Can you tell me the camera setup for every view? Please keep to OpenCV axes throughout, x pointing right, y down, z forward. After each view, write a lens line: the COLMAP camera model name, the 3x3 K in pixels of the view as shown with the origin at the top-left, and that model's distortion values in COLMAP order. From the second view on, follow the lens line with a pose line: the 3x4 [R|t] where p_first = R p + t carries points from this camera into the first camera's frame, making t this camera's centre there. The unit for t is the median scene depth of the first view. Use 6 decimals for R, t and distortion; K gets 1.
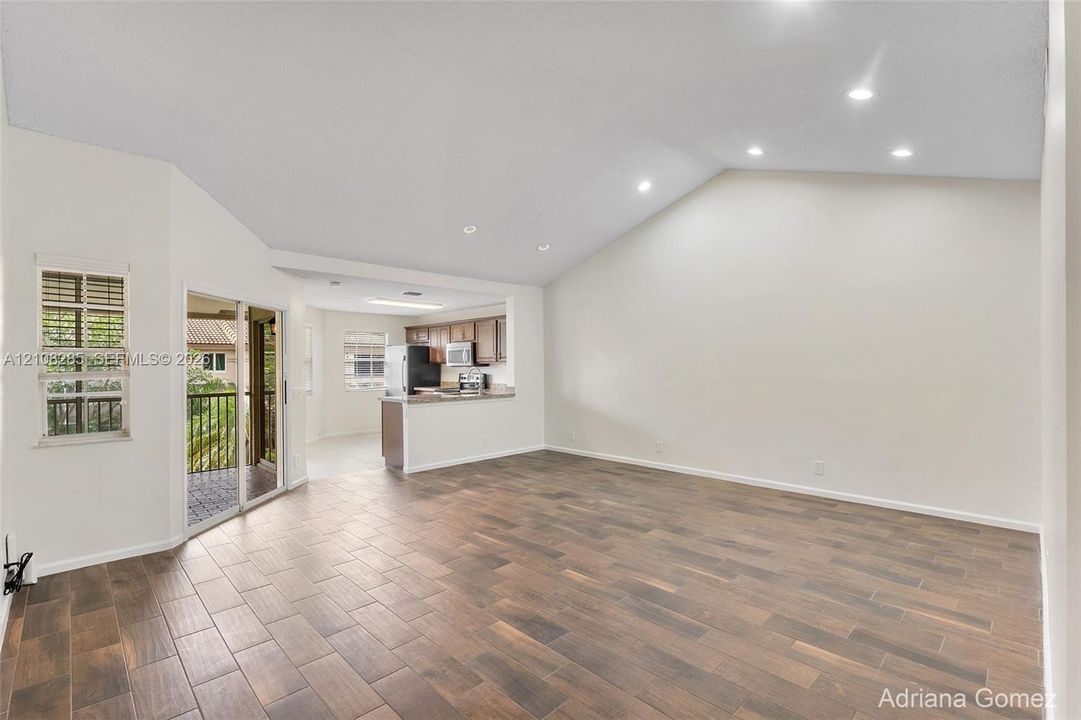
lens RADIAL K [[478.1, 0, 534.7], [0, 478.1, 362.9], [0, 0, 1]] dist [0.018698, 0.000471]
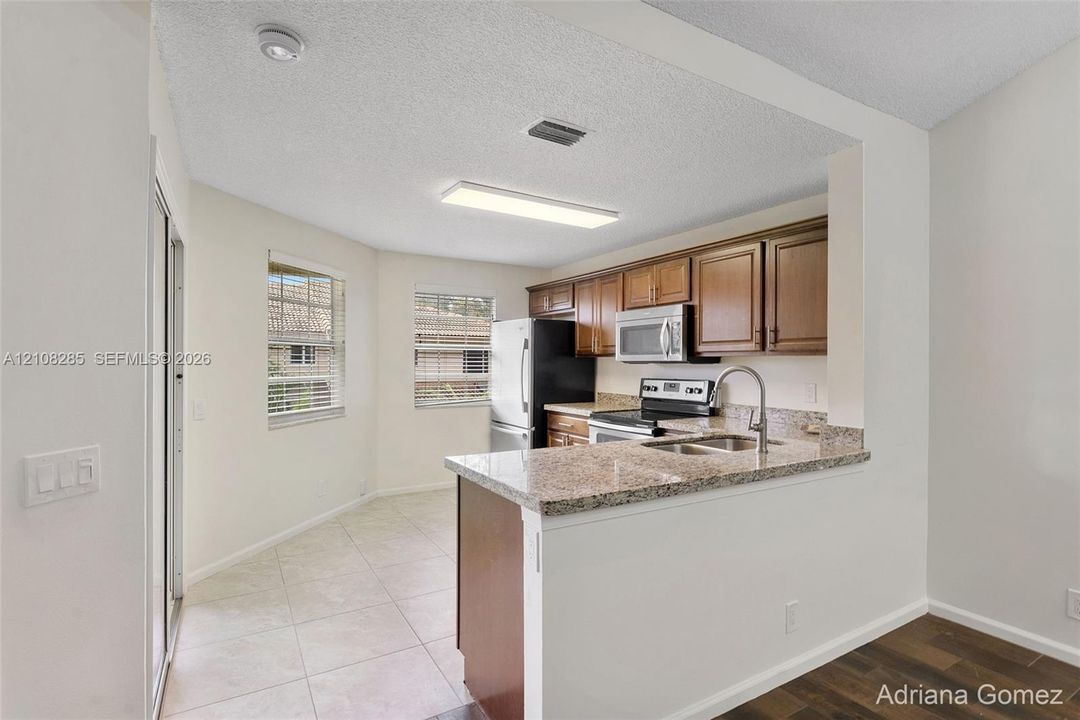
lens RADIAL K [[518.4, 0, 539.9], [0, 518.4, 365.8], [0, 0, 1]] dist [-0.007415, -0.001365]
pose [[0.972537, 0.015215, -0.232251, -0.139756], [-0.012149, 0.999819, 0.014628, 0.004405], [0.232432, -0.011405, 0.972546, 0.505167]]
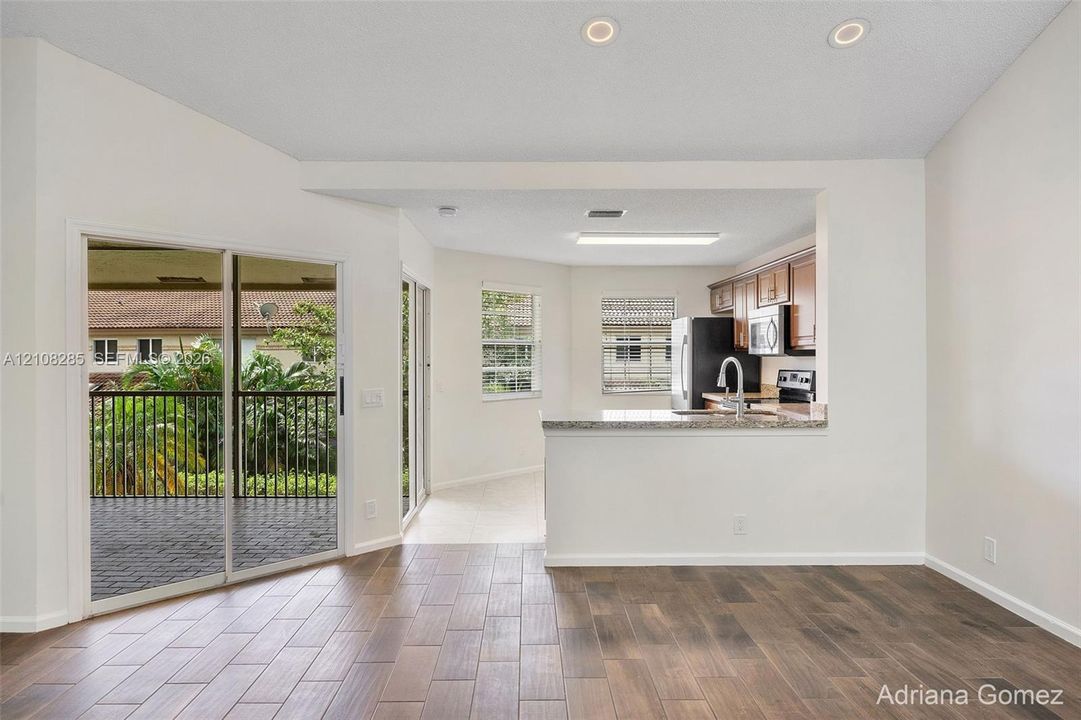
lens RADIAL K [[665.1, 0, 539.8], [0, 665.1, 354.6], [0, 0, 1]] dist [0.000836, 0.000667]
pose [[0.728161, 0.005509, -0.685384, 0.141949], [-0.000762, 0.999974, 0.007228, 0.001629], [0.685406, -0.004741, 0.728146, 0.328592]]
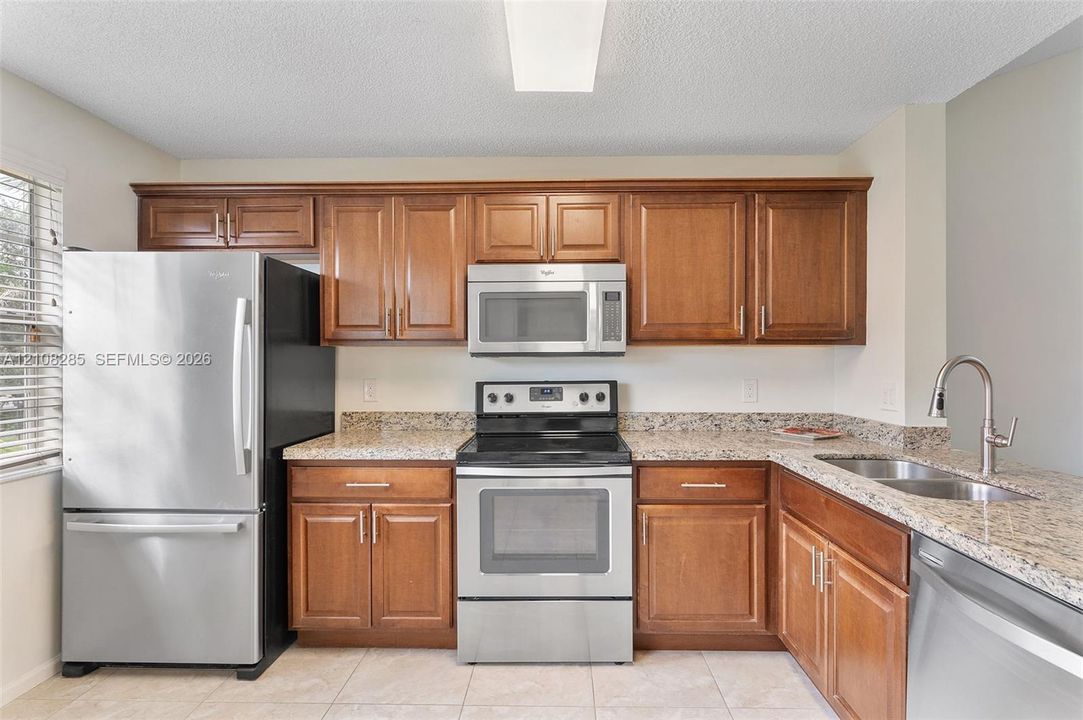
lens RADIAL K [[603.6, 0, 540.2], [0, 603.6, 351.8], [0, 0, 1]] dist [-0.006588, -0.000160]
pose [[0.712695, 0.011783, 0.701375, -0.379282], [-0.008001, 0.999930, -0.008669, 0.008074], [-0.701428, 0.000566, 0.712740, 0.746205]]
